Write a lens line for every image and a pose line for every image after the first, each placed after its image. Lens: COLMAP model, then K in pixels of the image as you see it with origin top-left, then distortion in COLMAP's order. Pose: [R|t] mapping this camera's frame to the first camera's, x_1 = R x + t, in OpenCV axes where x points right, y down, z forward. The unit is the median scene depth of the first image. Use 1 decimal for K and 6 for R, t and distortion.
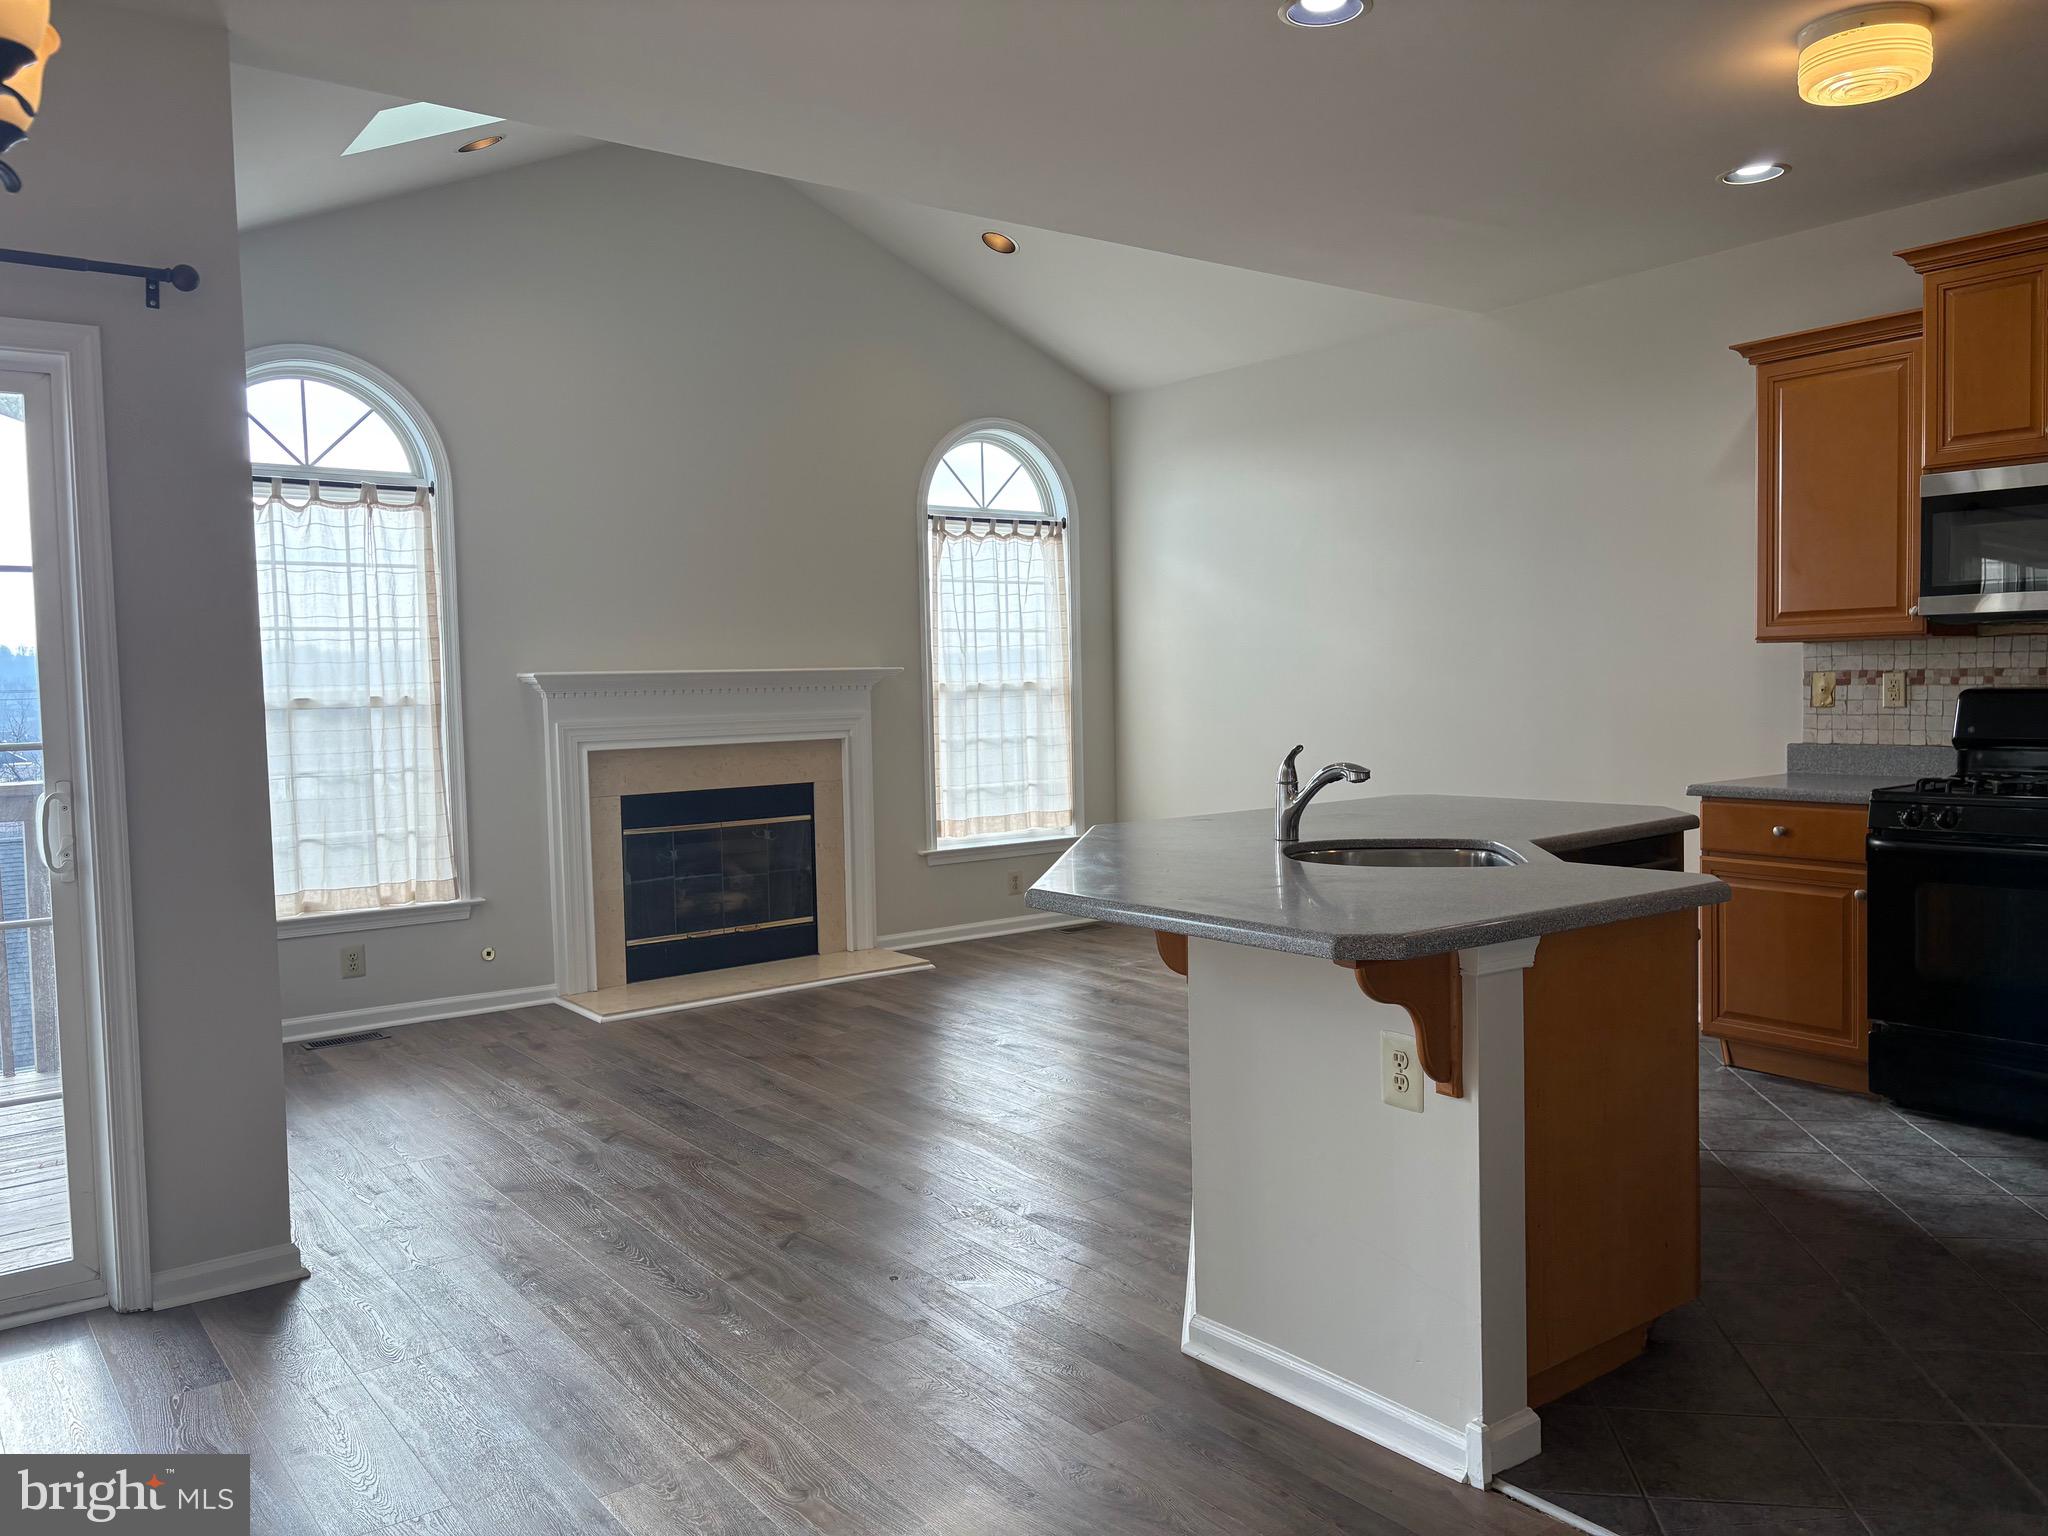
lens RADIAL K [[1525.8, 0, 1024.0], [0, 1525.8, 768.0], [0, 0, 1]] dist [0.029056, -0.006535]
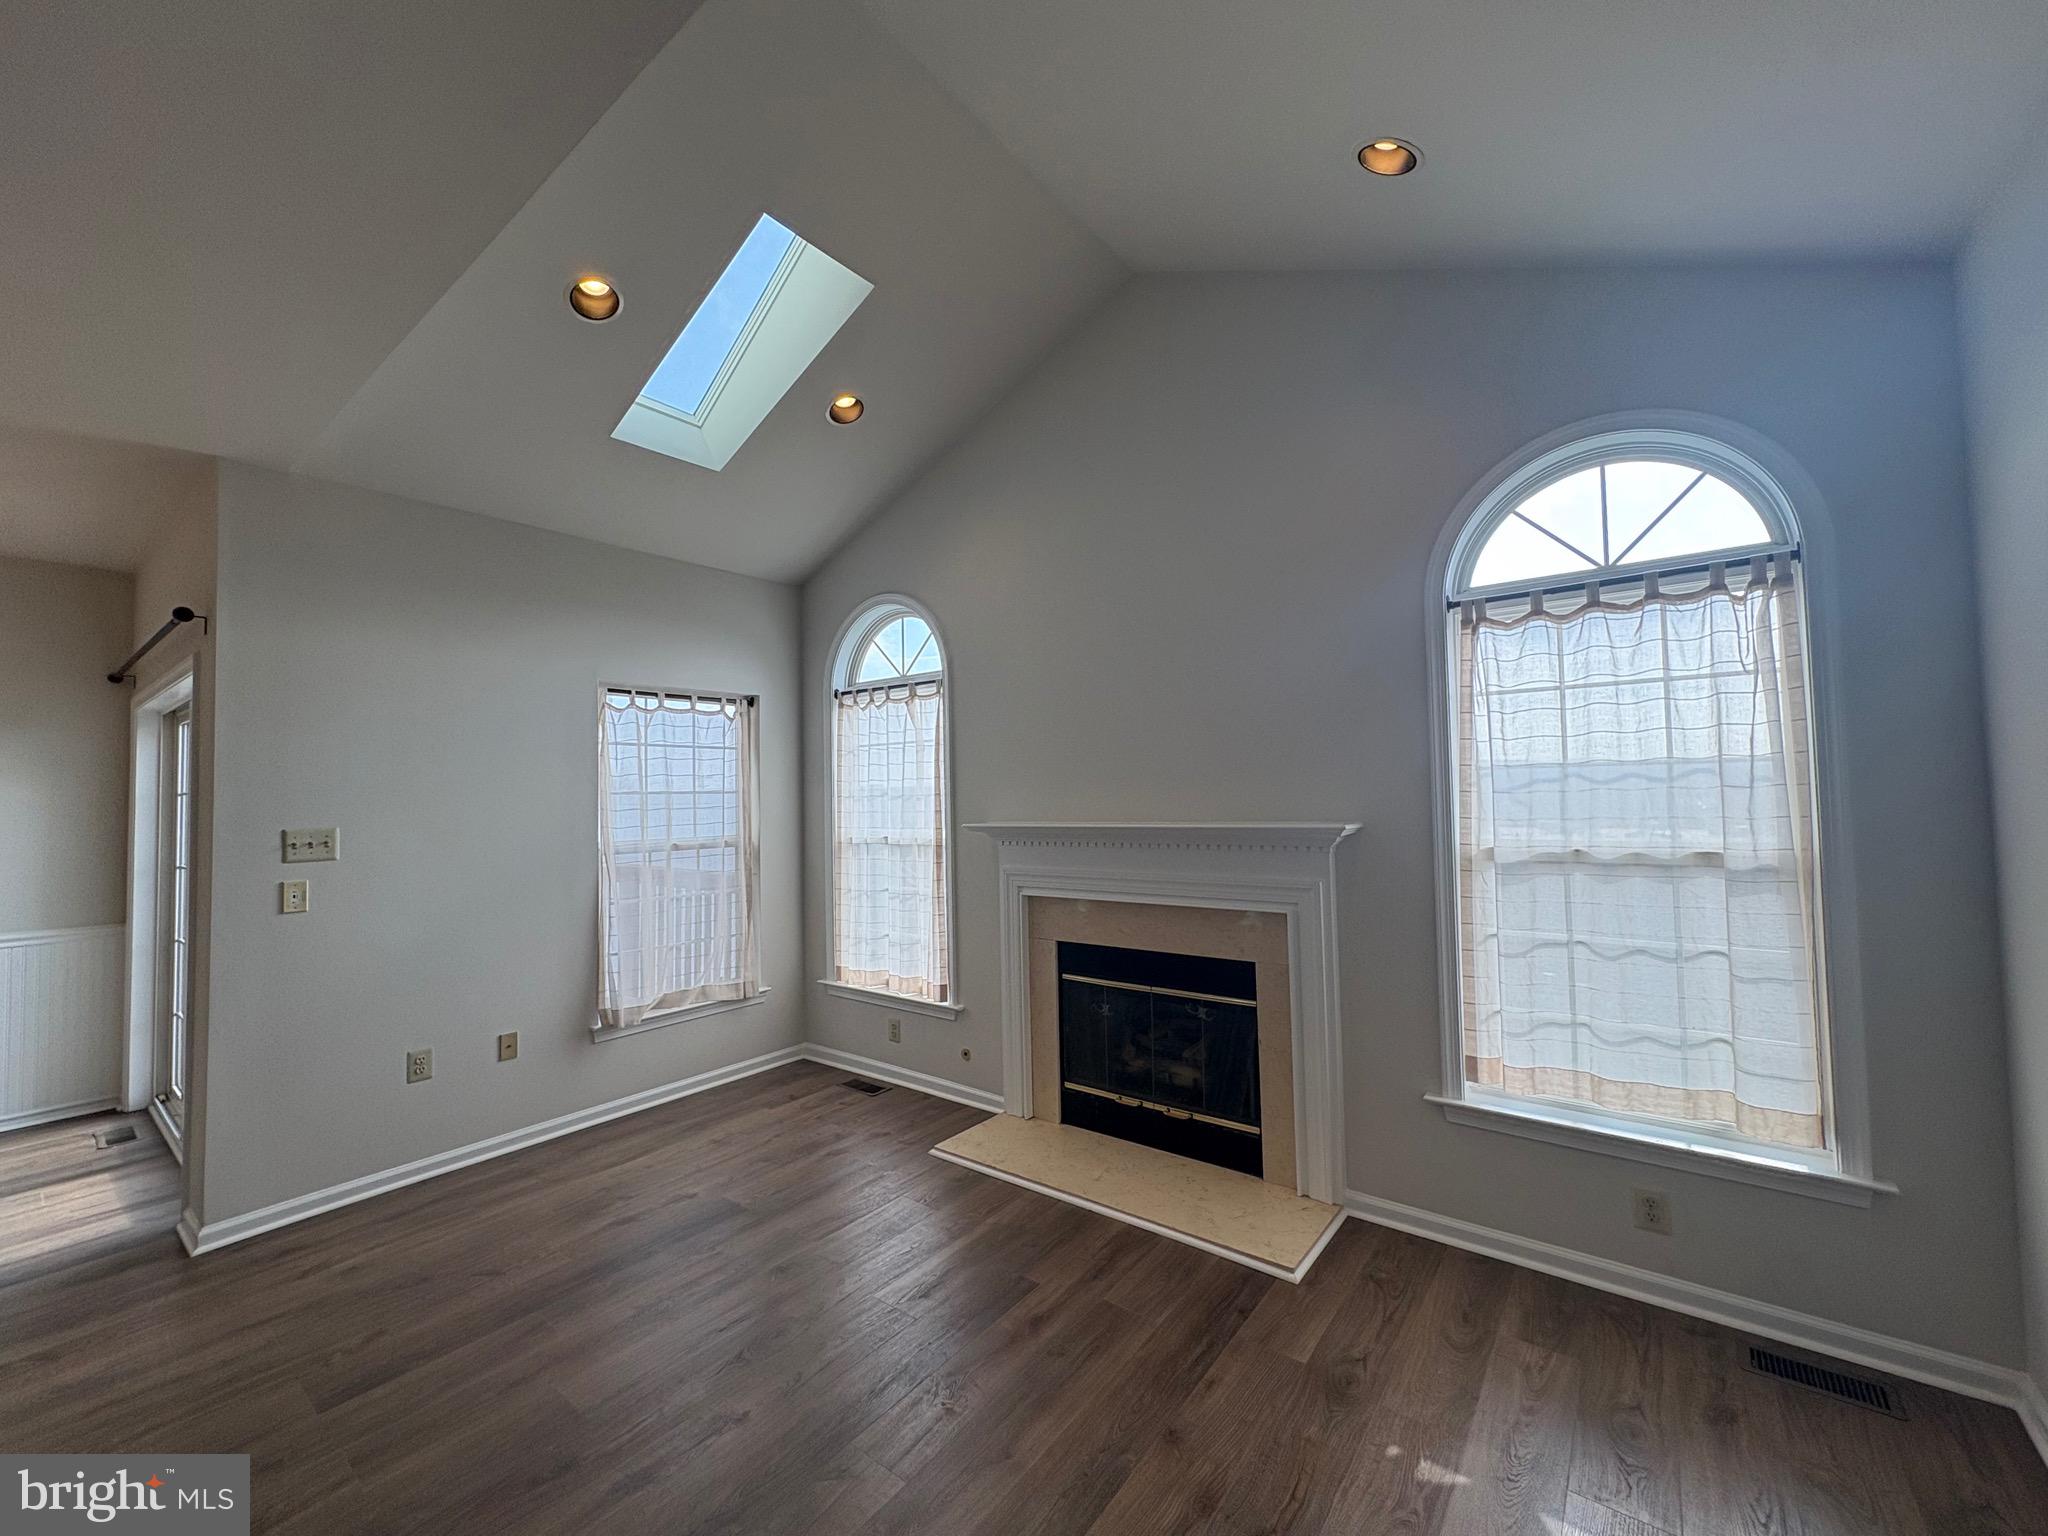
lens RADIAL K [[810.8, 0, 1024.0], [0, 810.8, 768.0], [0, 0, 1]] dist [-0.000293, 0.000085]
pose [[0.257982, -0.019920, -0.965944, 0.251455], [-0.041640, 0.998629, -0.031715, -0.075545], [0.965252, 0.048403, 0.256799, 0.764260]]
